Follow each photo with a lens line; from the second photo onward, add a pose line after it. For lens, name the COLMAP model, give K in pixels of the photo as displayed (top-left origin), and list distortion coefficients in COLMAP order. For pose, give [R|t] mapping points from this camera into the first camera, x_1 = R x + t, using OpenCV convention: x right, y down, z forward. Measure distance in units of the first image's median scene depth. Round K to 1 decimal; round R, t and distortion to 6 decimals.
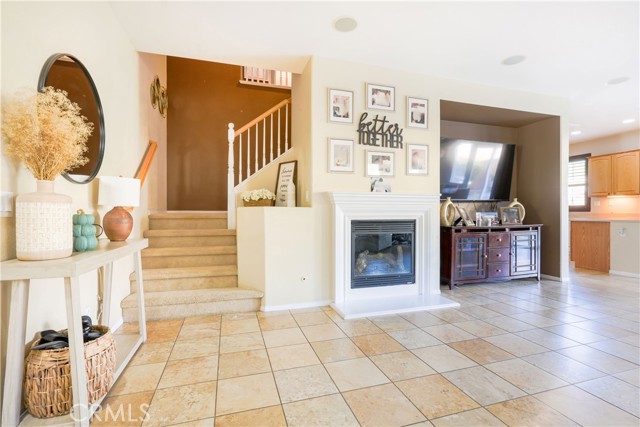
lens RADIAL K [[290.6, 0, 317.9], [0, 290.6, 213.7], [0, 0, 1]] dist [-0.001809, 0.000356]
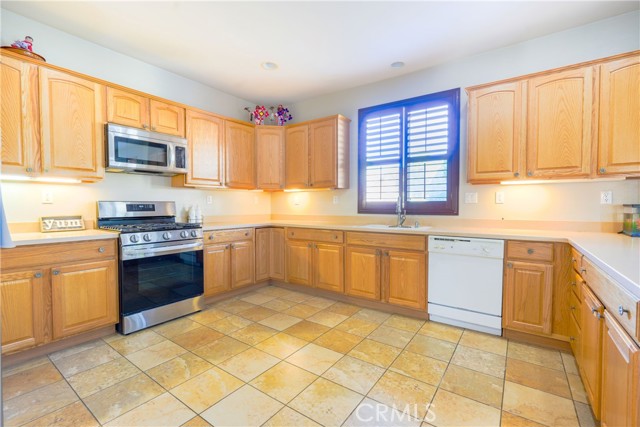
lens RADIAL K [[282.7, 0, 319.2], [0, 282.7, 213.2], [0, 0, 1]] dist [-0.003614, 0.000732]
pose [[0.797105, -0.014973, 0.603654, 0.976330], [0.000937, 0.999722, 0.023560, -0.042157], [-0.603839, -0.018214, 0.796898, 1.548383]]
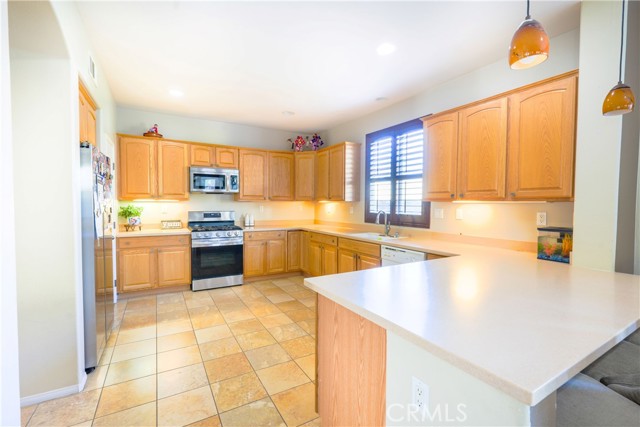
lens RADIAL K [[282.7, 0, 319.2], [0, 282.7, 213.2], [0, 0, 1]] dist [-0.003614, 0.000732]
pose [[0.975092, 0.000818, 0.221801, 1.266863], [-0.007625, 0.999526, 0.029837, -0.094707], [-0.221671, -0.030785, 0.974635, 1.113211]]
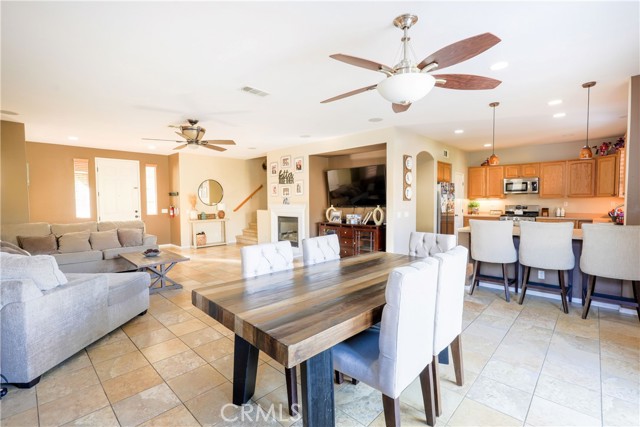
lens RADIAL K [[290.6, 0, 317.9], [0, 290.6, 213.7], [0, 0, 1]] dist [-0.001809, 0.000356]
pose [[0.483587, 0.037664, -0.874486, 2.266124], [0.002595, 0.999008, 0.044463, -0.097733], [0.875293, -0.023771, 0.483009, 0.120728]]
